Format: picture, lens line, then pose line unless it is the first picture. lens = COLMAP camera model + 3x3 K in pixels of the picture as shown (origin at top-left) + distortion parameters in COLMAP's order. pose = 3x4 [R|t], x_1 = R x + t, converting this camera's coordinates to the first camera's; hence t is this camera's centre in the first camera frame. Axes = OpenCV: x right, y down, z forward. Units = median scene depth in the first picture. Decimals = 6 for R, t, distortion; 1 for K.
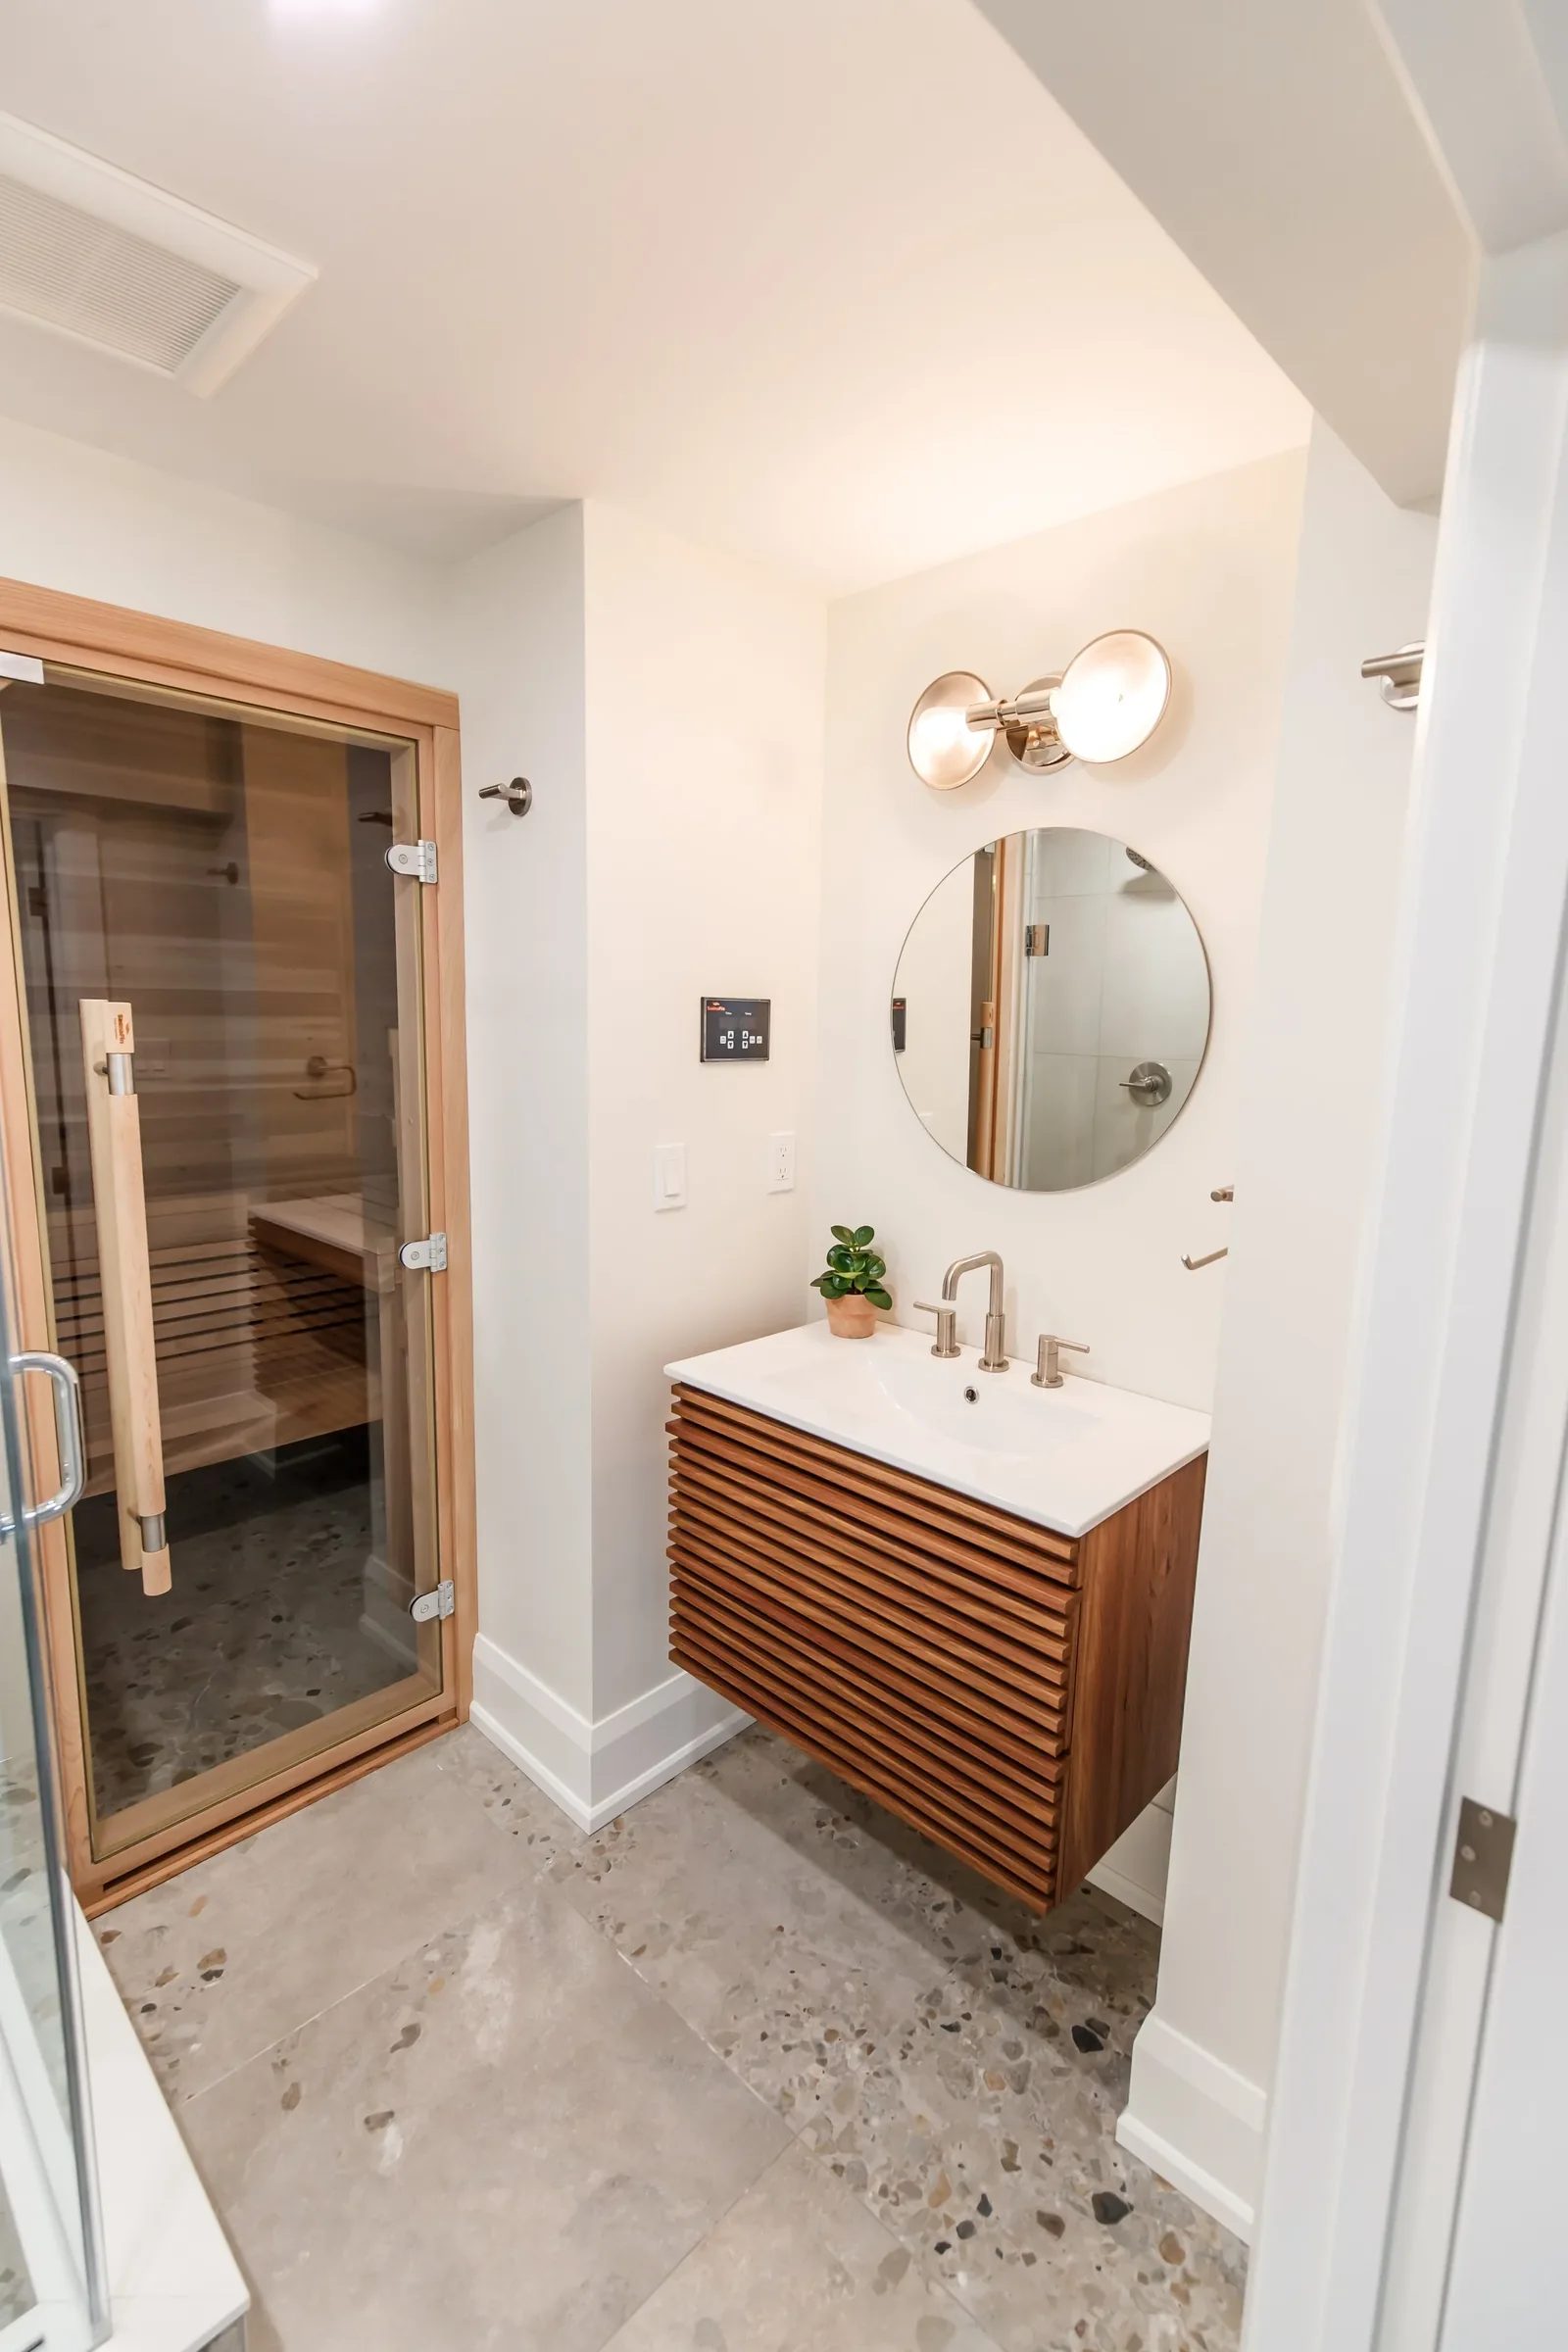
lens RADIAL K [[1078.7, 0, 765.4], [0, 1078.7, 1183.2], [0, 0, 1]] dist [0.009003, -0.001712]
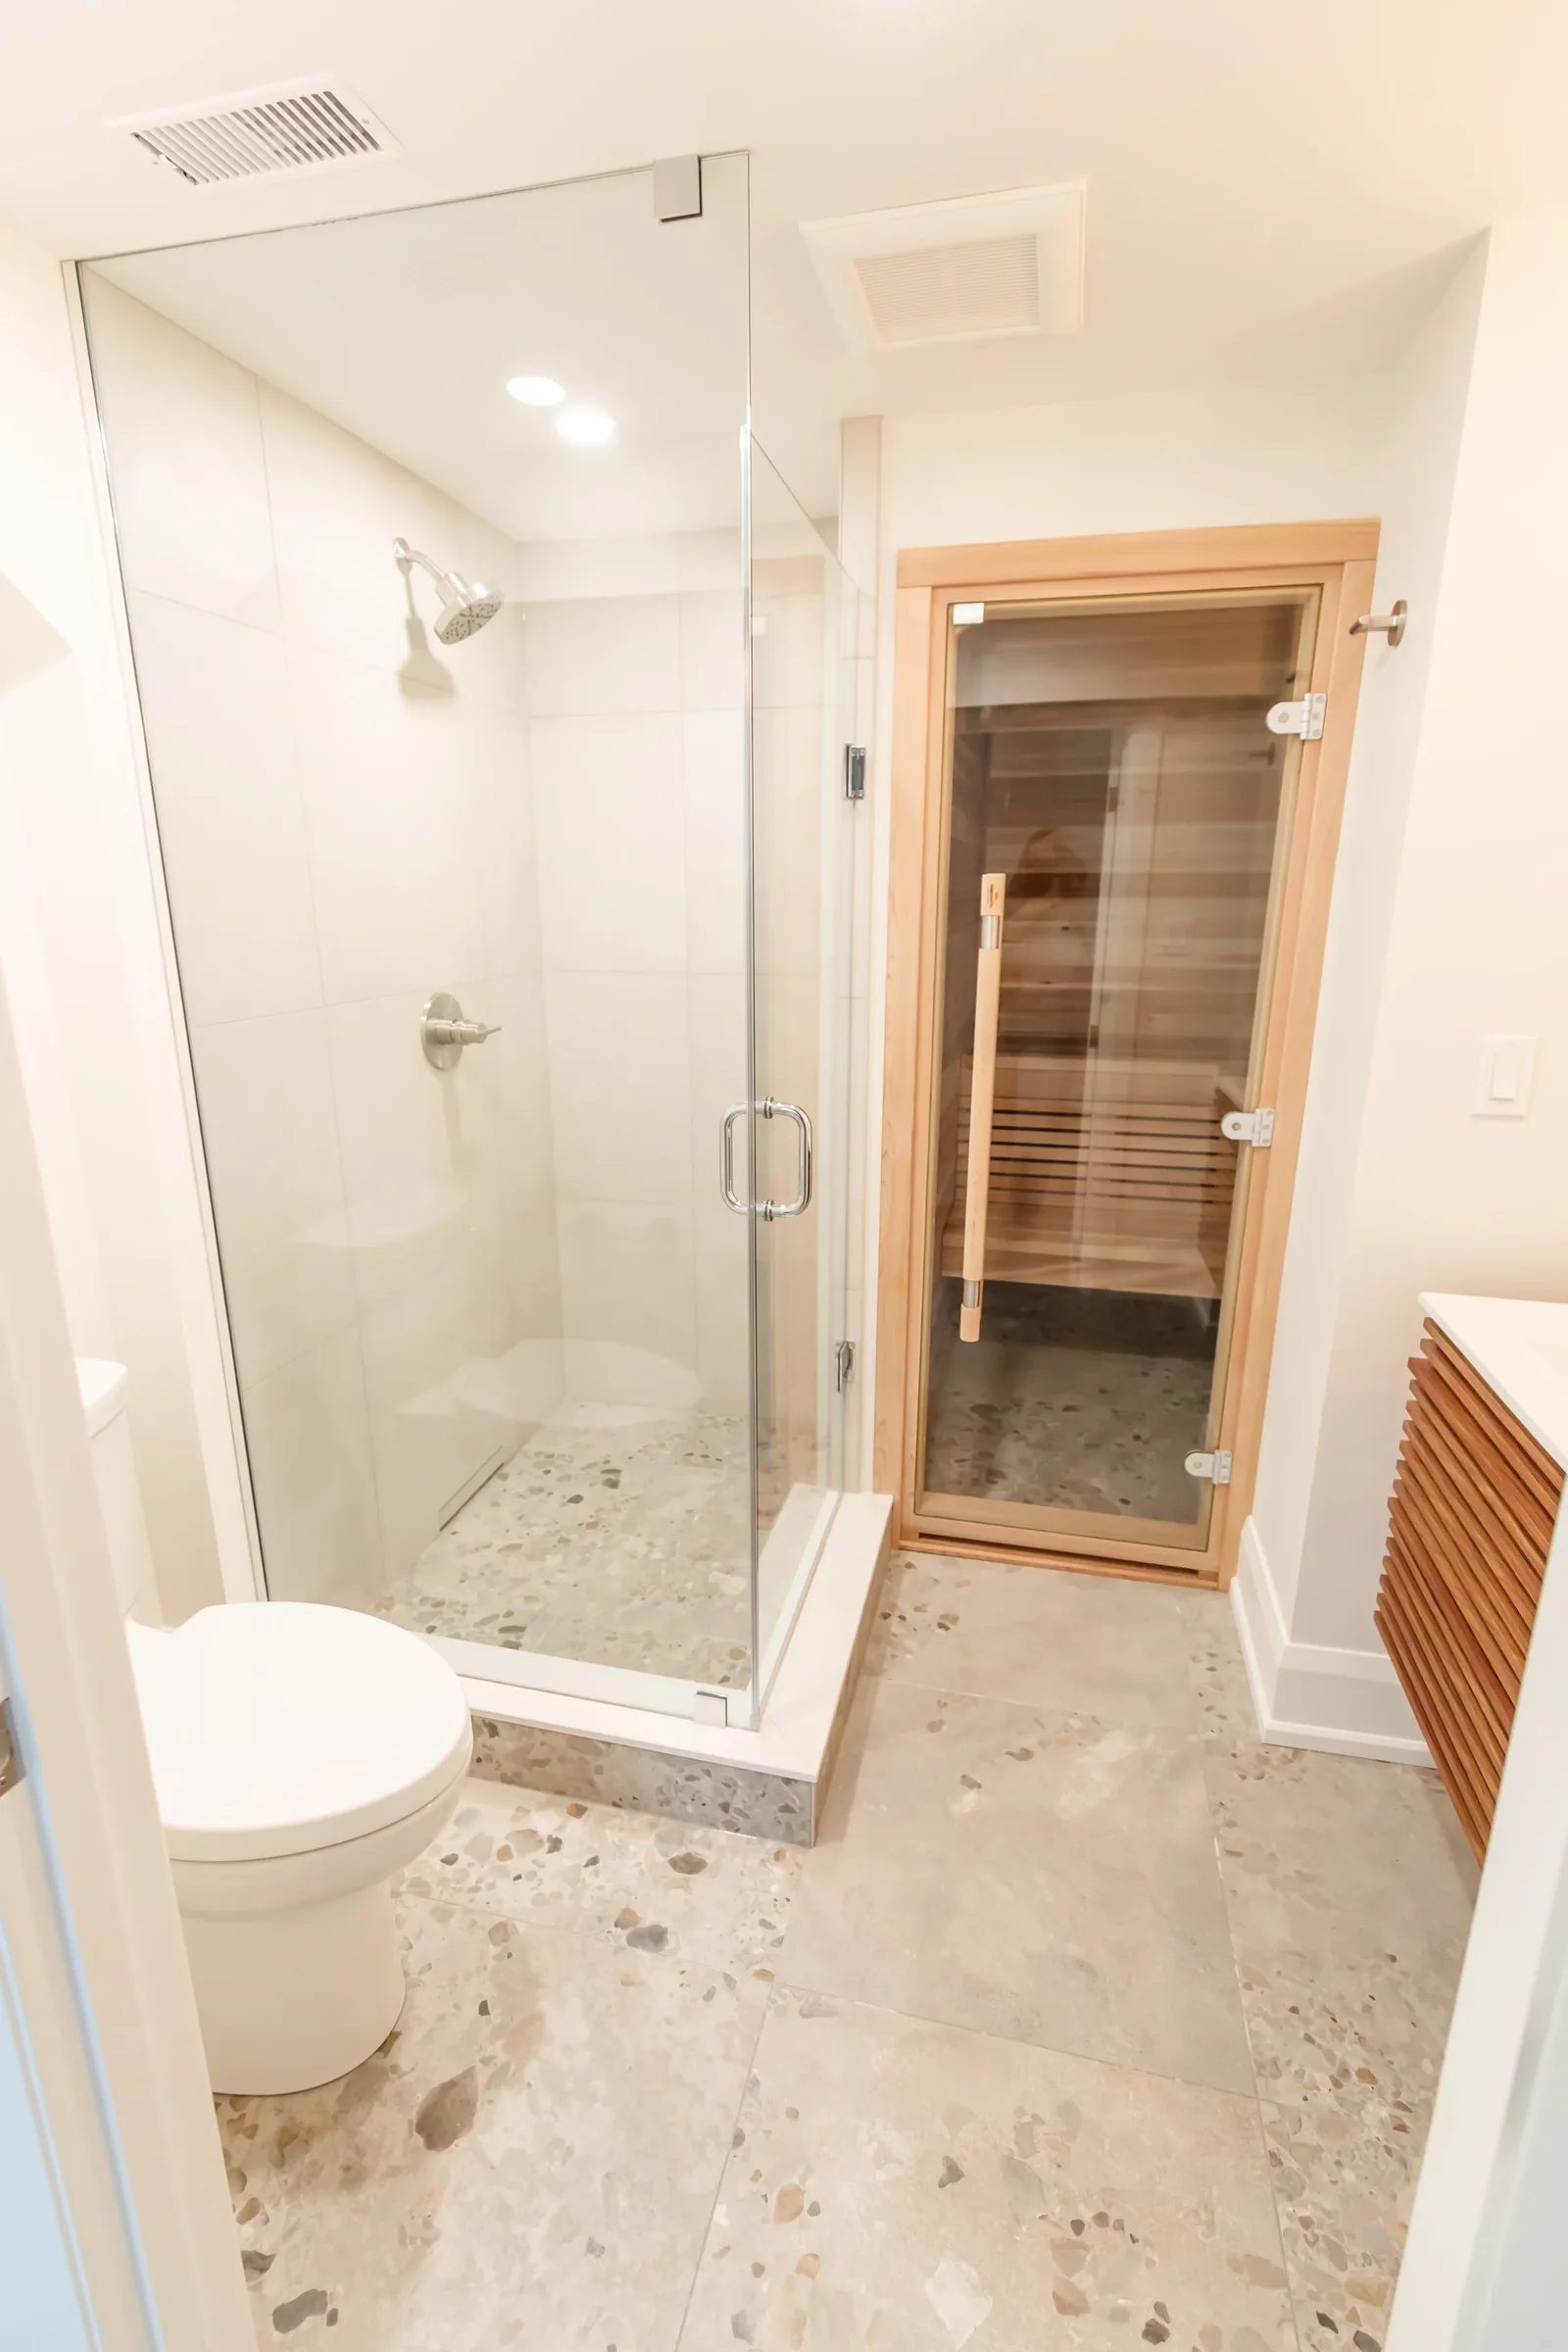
lens RADIAL K [[1078.7, 0, 765.4], [0, 1078.7, 1183.2], [0, 0, 1]] dist [0.009003, -0.001712]
pose [[0.497892, 0.207447, -0.842063, 0.339732], [-0.130875, 0.977822, 0.163509, 0.012176], [0.857307, 0.028795, 0.513999, 0.107725]]
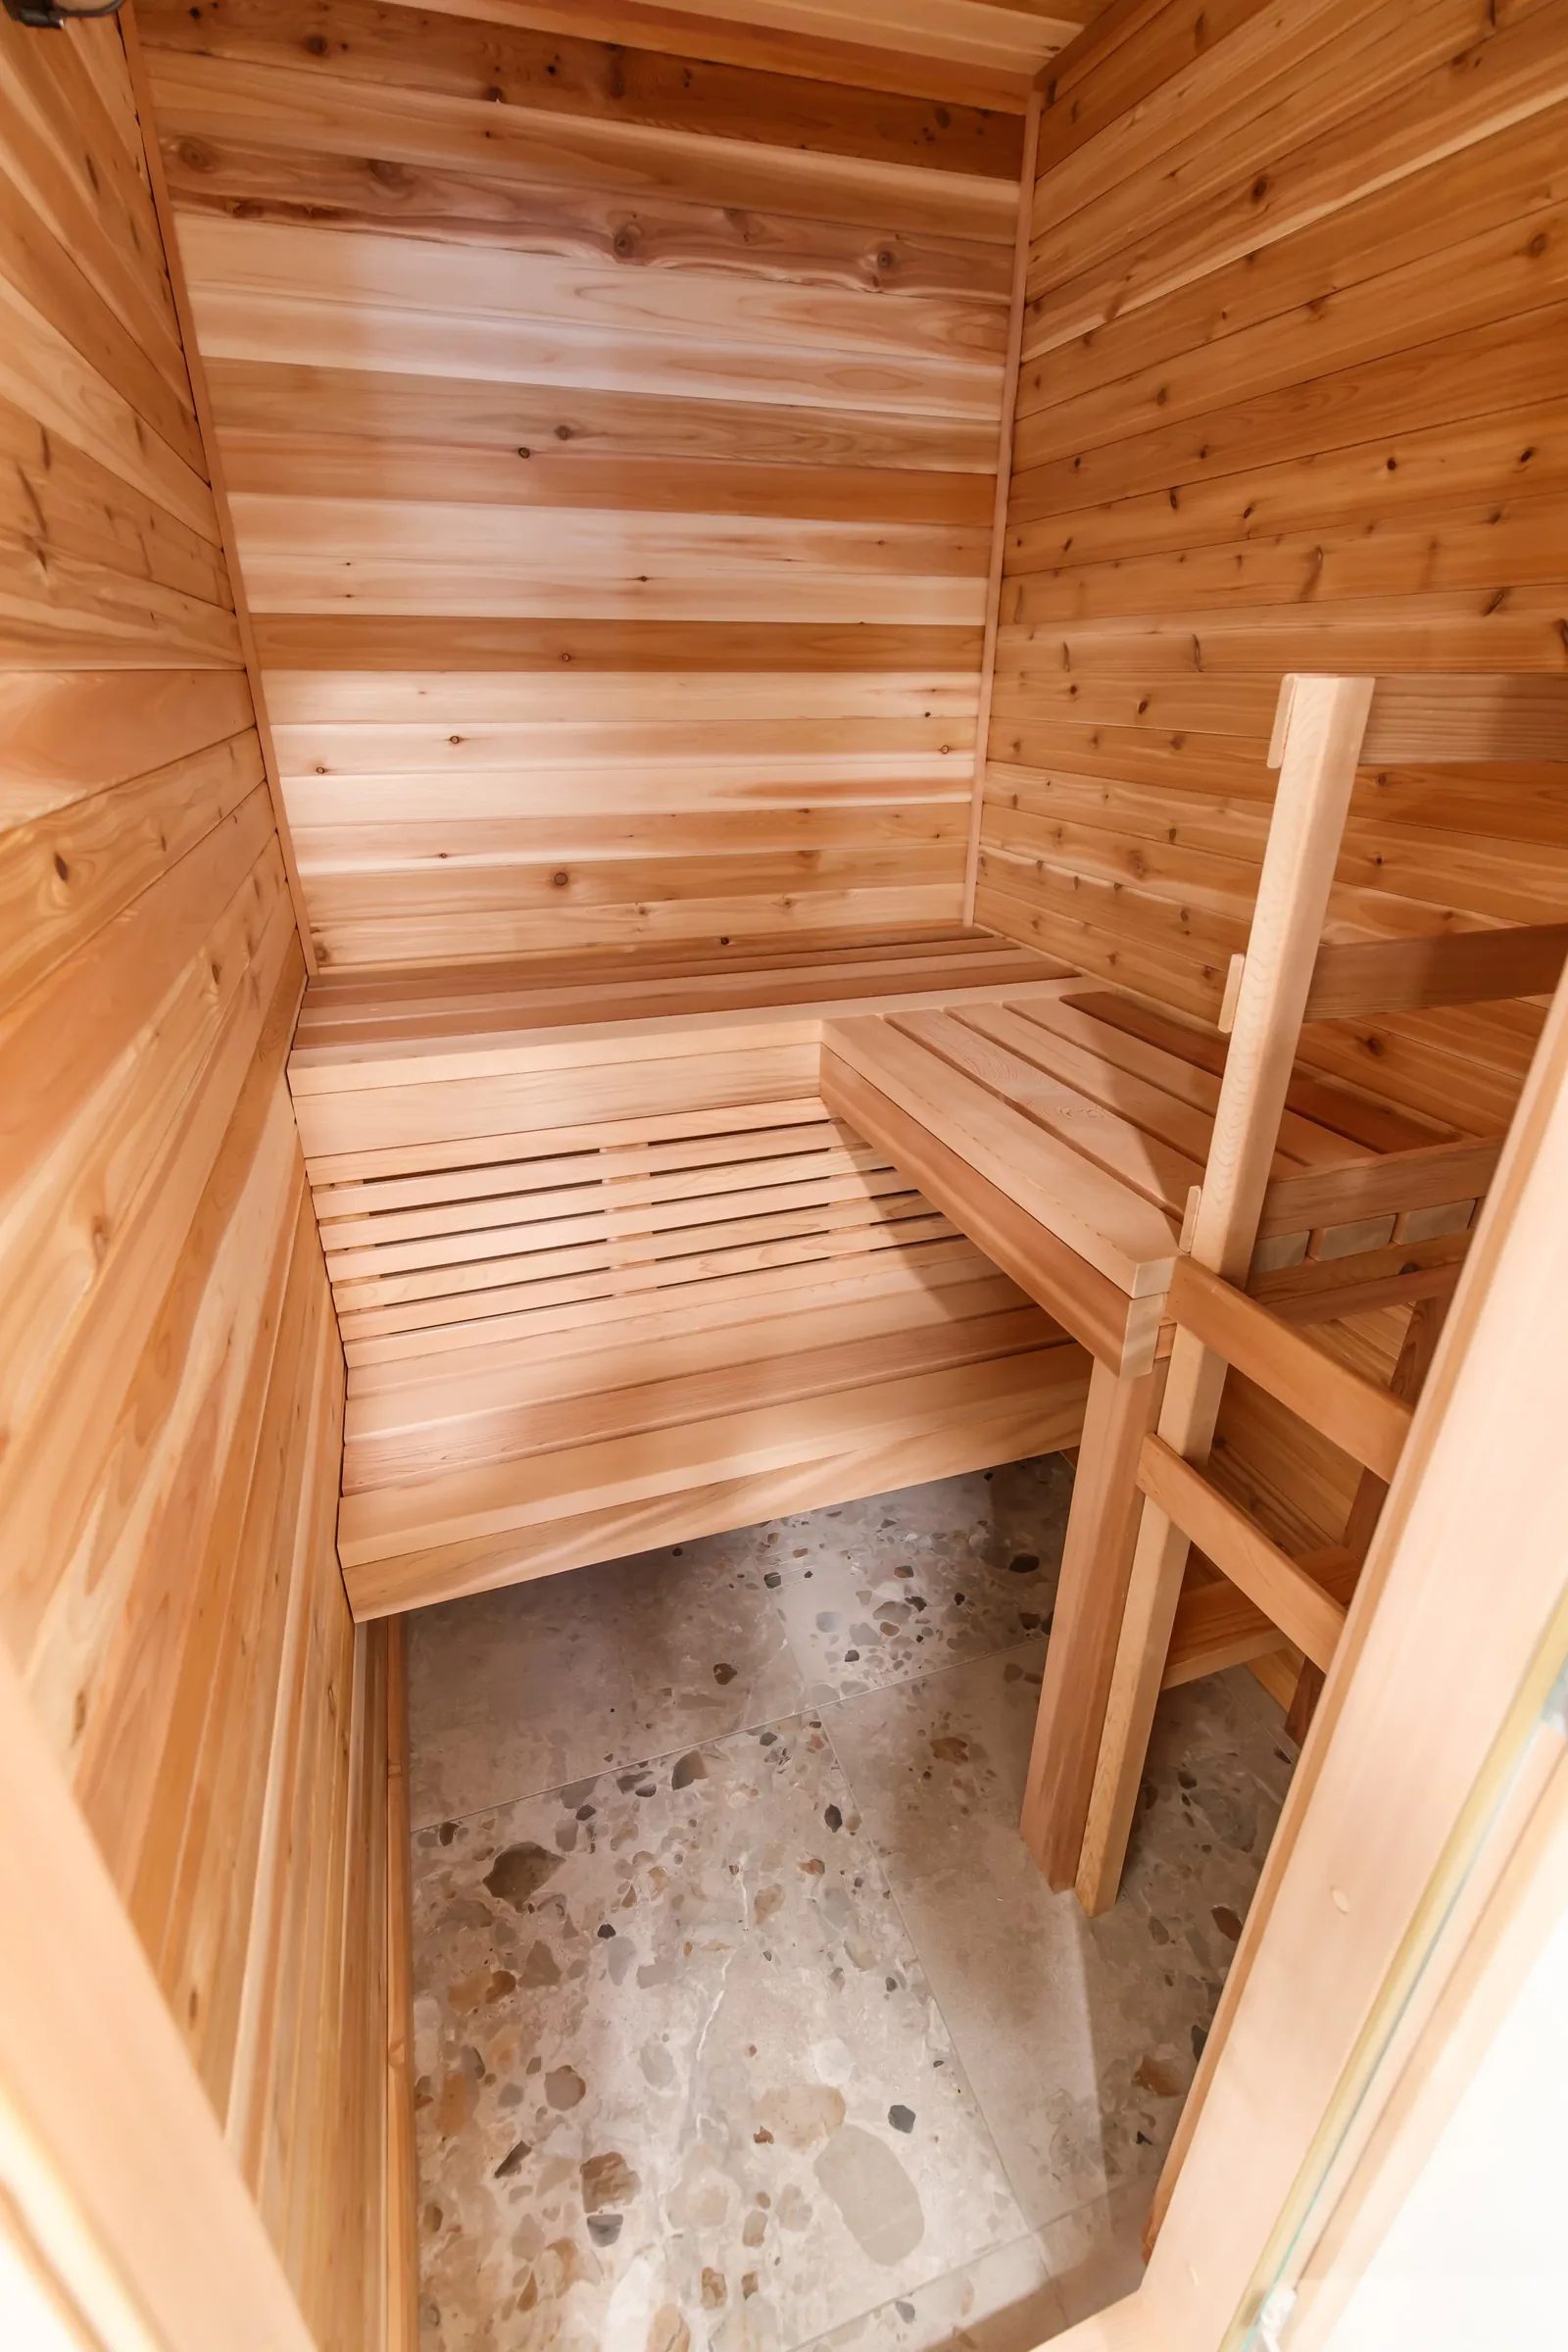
lens RADIAL K [[1078.7, 0, 765.4], [0, 1078.7, 1183.2], [0, 0, 1]] dist [0.009003, -0.001712]
pose [[0.893997, 0.173297, -0.413204, -0.414540], [-0.053577, 0.956908, 0.285407, -0.103838], [0.444858, -0.233015, 0.864757, 0.772290]]
